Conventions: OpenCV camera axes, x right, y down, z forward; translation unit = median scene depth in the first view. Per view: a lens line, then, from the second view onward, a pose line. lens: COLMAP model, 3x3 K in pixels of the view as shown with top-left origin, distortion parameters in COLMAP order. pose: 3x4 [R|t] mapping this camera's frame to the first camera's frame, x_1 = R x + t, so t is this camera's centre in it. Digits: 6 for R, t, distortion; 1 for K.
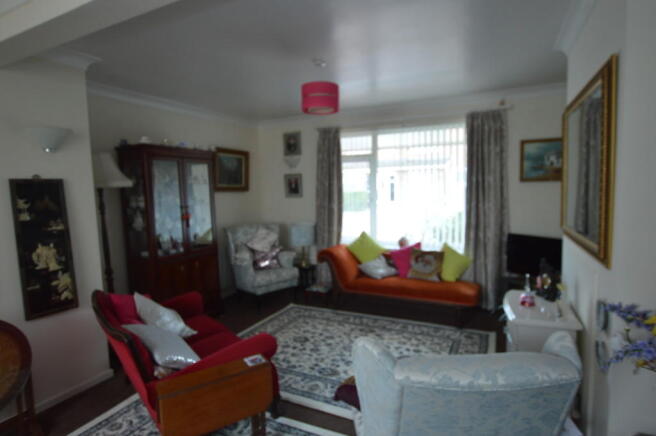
lens RADIAL K [[353.4, 0, 329.7], [0, 353.4, 219.0], [0, 0, 1]] dist [-0.016771, 0.000068]
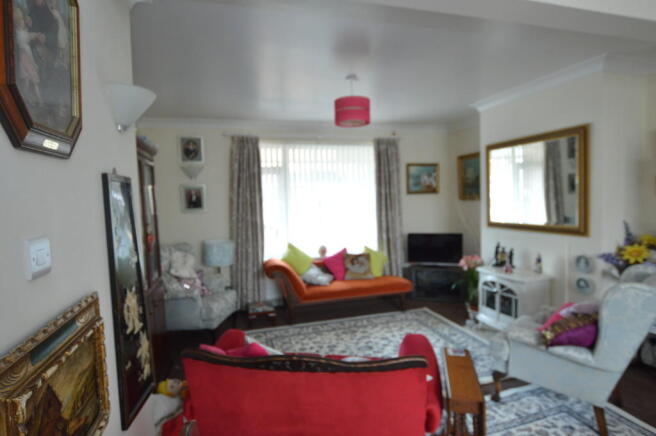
lens RADIAL K [[353.4, 0, 329.7], [0, 353.4, 219.0], [0, 0, 1]] dist [-0.016771, 0.000068]
pose [[0.745540, -0.037577, 0.665401, -0.570050], [0.070512, 0.997253, -0.022687, -0.002998], [-0.662720, 0.063832, 0.746142, 0.202421]]
